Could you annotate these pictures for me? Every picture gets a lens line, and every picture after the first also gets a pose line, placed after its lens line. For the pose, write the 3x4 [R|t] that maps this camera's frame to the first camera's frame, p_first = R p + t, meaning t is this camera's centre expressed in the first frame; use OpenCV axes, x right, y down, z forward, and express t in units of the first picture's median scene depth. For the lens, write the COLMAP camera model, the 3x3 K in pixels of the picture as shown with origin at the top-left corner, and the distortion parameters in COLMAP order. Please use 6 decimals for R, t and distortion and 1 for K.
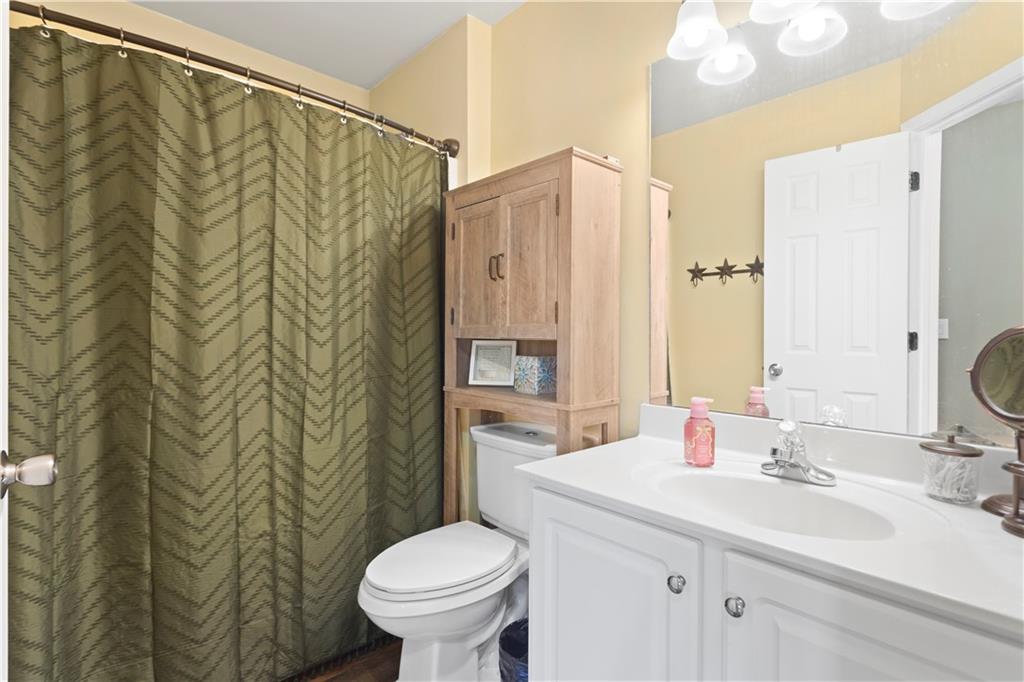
lens RADIAL K [[490.8, 0, 514.5], [0, 490.8, 328.4], [0, 0, 1]] dist [0.004335, -0.000053]
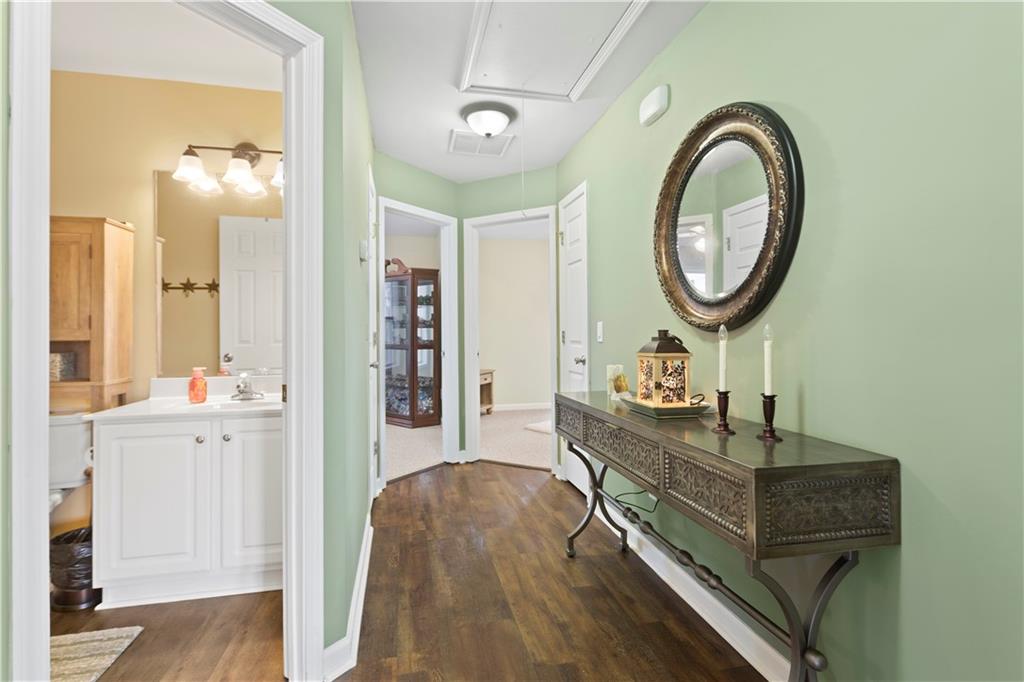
lens RADIAL K [[490.8, 0, 514.5], [0, 490.8, 328.4], [0, 0, 1]] dist [0.004335, -0.000053]
pose [[0.505858, -0.006280, 0.862594, -0.544531], [0.003749, 0.999980, 0.005081, -0.015296], [-0.862609, 0.000663, 0.505871, -0.869436]]
